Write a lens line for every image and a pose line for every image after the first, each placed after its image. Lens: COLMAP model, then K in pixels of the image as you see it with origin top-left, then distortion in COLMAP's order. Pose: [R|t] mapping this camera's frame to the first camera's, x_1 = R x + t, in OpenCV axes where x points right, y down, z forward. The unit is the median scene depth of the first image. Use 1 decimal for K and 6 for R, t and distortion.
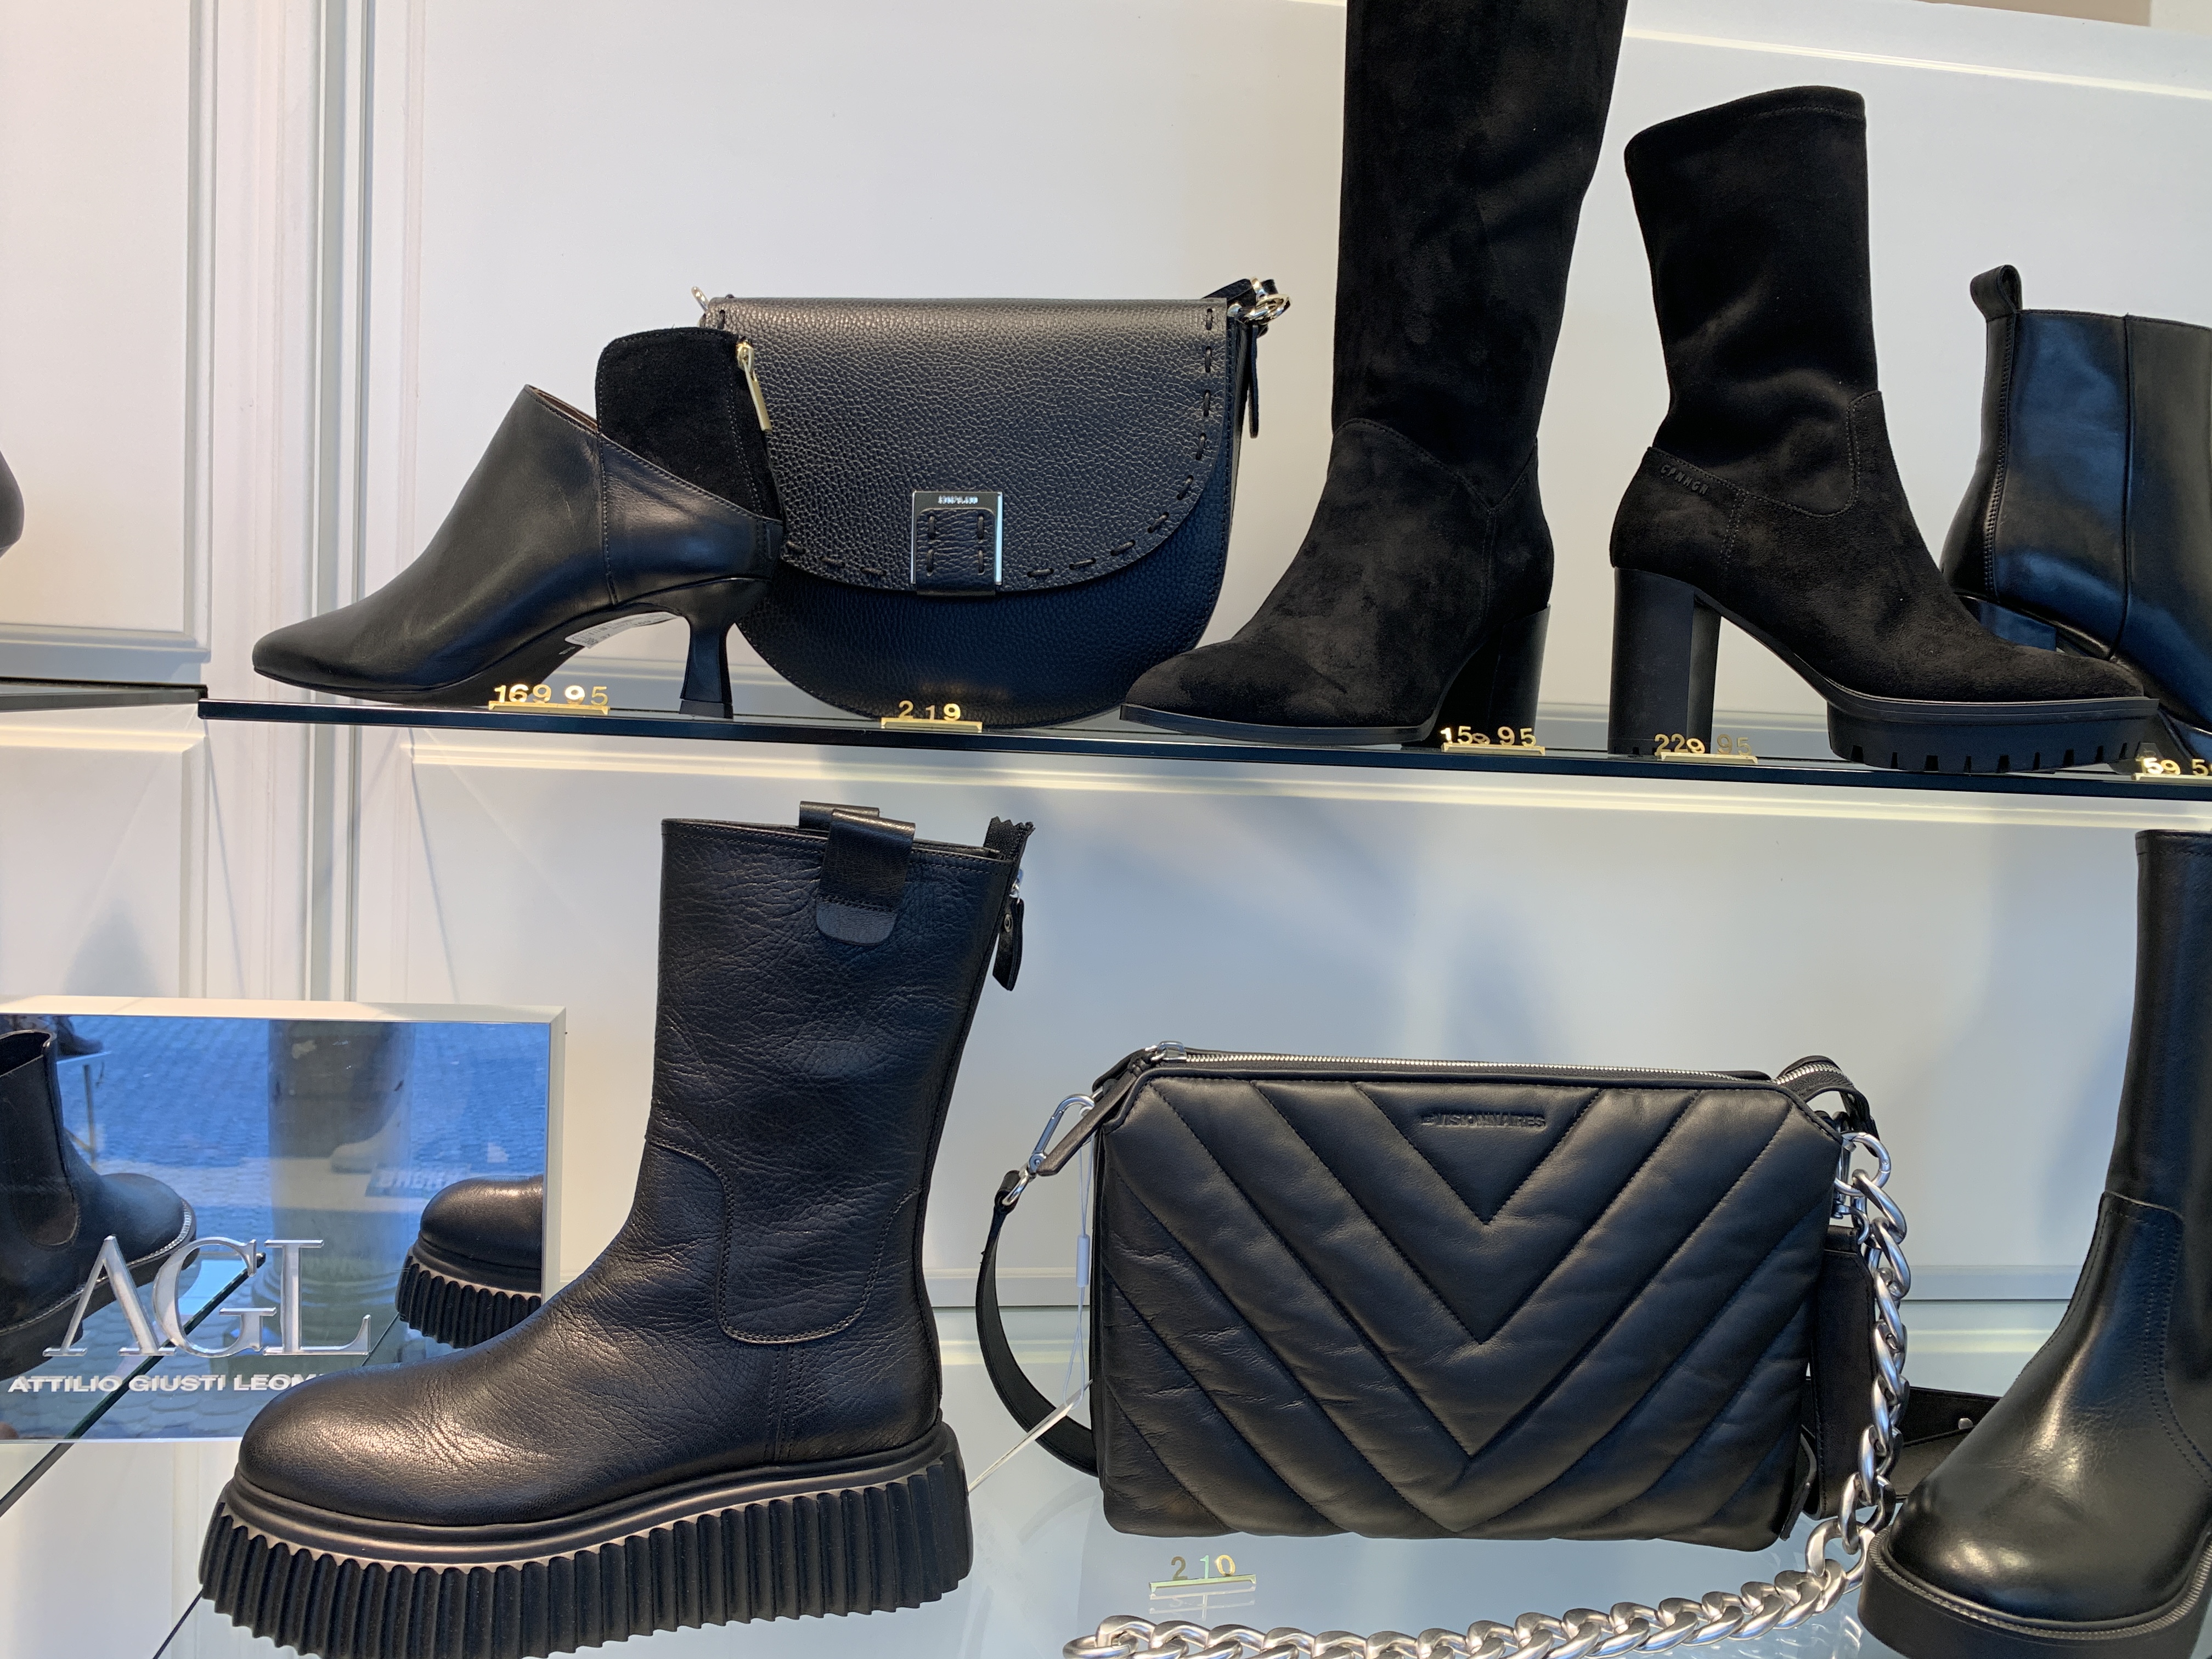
lens RADIAL K [[1712.8, 0, 1106.0], [0, 1712.8, 829.5], [0, 0, 1]] dist [0.001586, 0.005612]
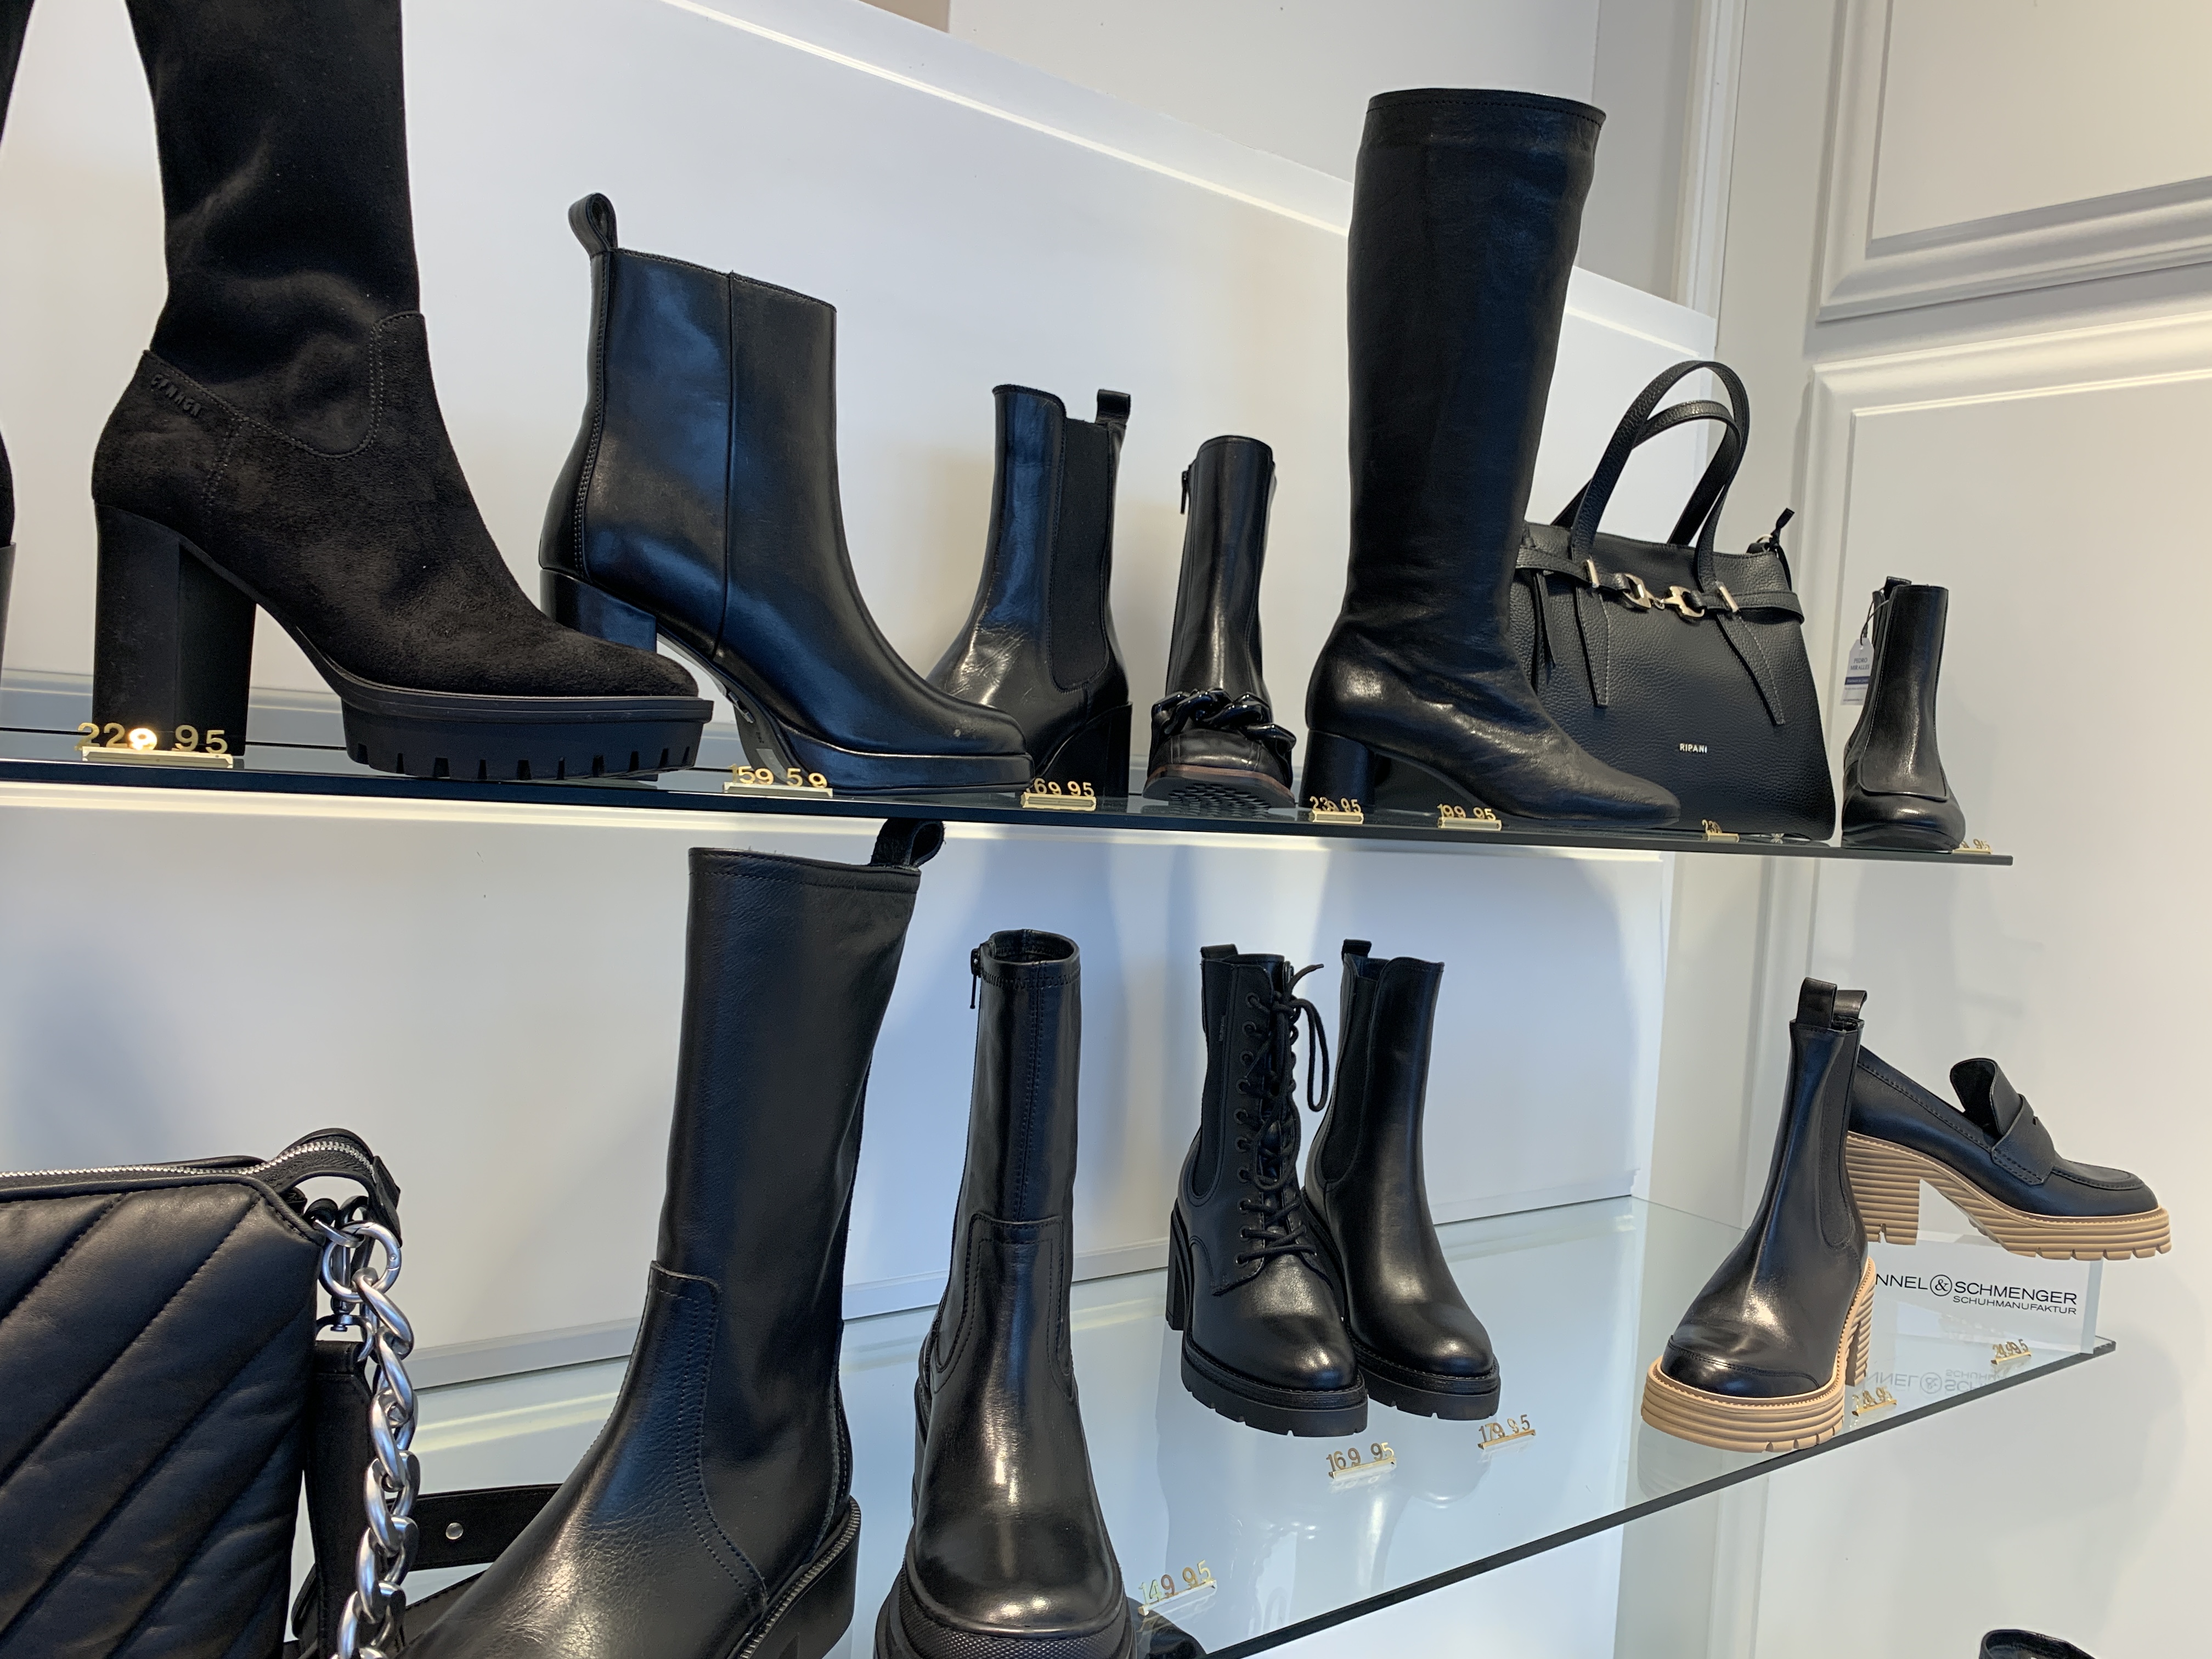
lens RADIAL K [[1712.8, 0, 1106.0], [0, 1712.8, 829.5], [0, 0, 1]] dist [0.001586, 0.005612]
pose [[0.875184, 0.000047, 0.483791, 0.345604], [-0.003179, 0.999979, 0.005655, -0.014038], [-0.483780, -0.006487, 0.875165, 0.121563]]
